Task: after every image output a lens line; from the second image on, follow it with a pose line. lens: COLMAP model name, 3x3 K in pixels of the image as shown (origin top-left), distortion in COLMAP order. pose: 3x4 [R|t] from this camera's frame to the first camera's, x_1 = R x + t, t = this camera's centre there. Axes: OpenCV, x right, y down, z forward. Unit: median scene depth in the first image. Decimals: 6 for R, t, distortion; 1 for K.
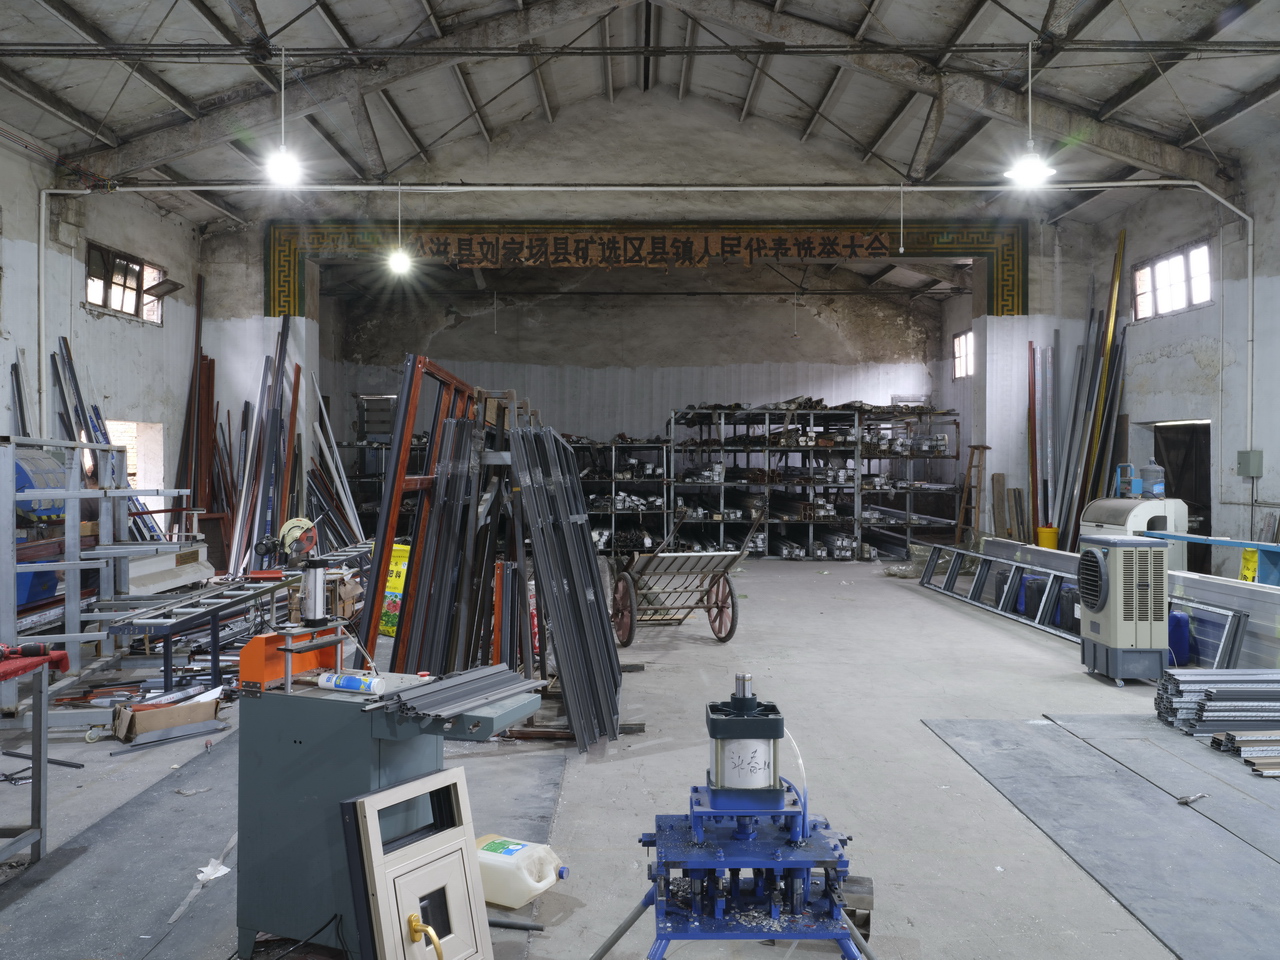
lens RADIAL K [[986.3, 0, 640.0], [0, 986.3, 480.0], [0, 0, 1]] dist [-0.000450, 0.000183]
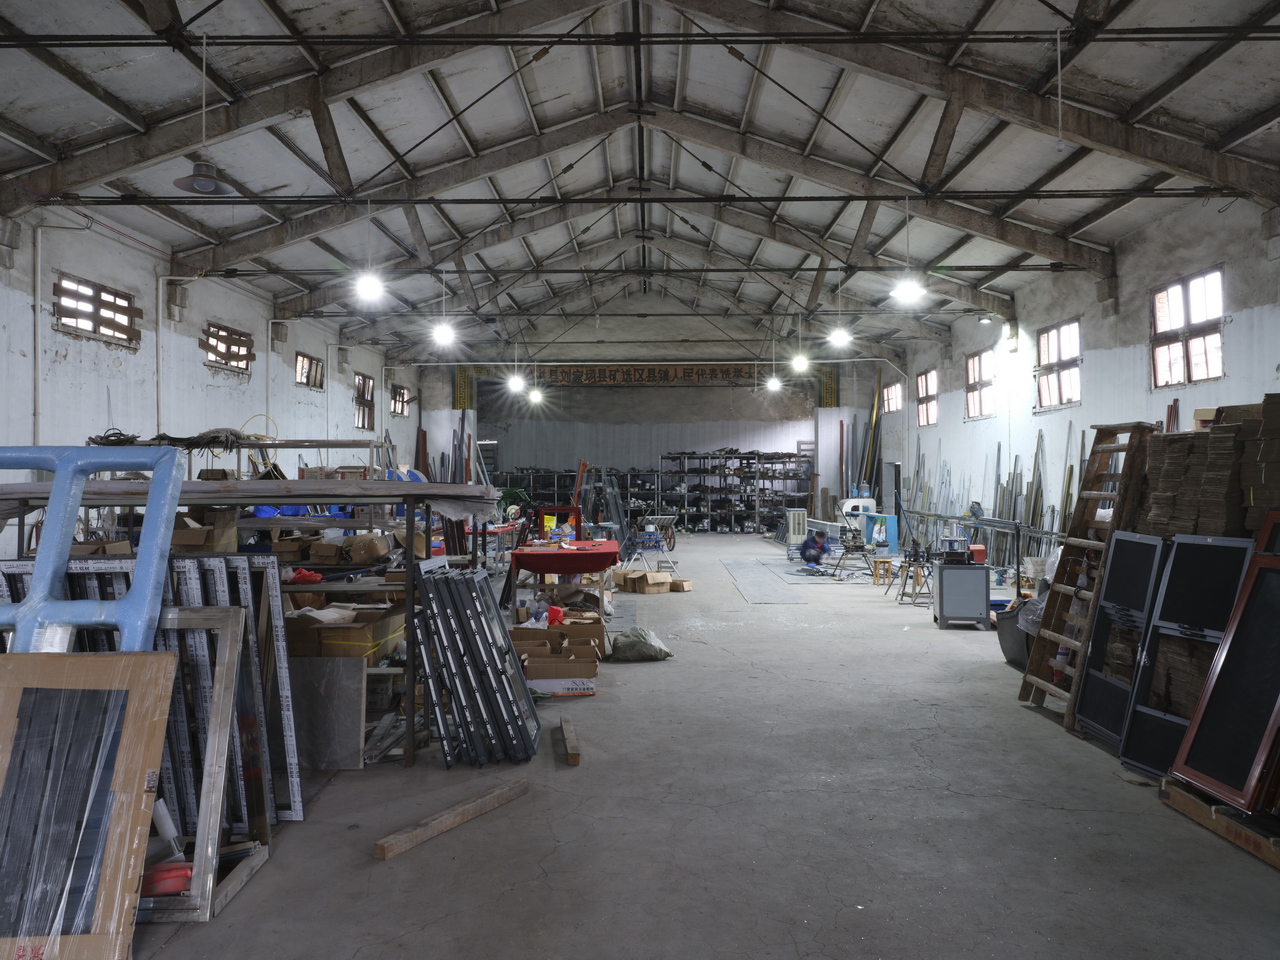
lens RADIAL K [[986.3, 0, 640.0], [0, 986.3, 480.0], [0, 0, 1]] dist [-0.000450, 0.000183]
pose [[0.999914, -0.002839, -0.012792, 0.020187], [0.002655, 0.999893, -0.014395, 0.005051], [0.012831, 0.014360, 0.999815, -0.960514]]
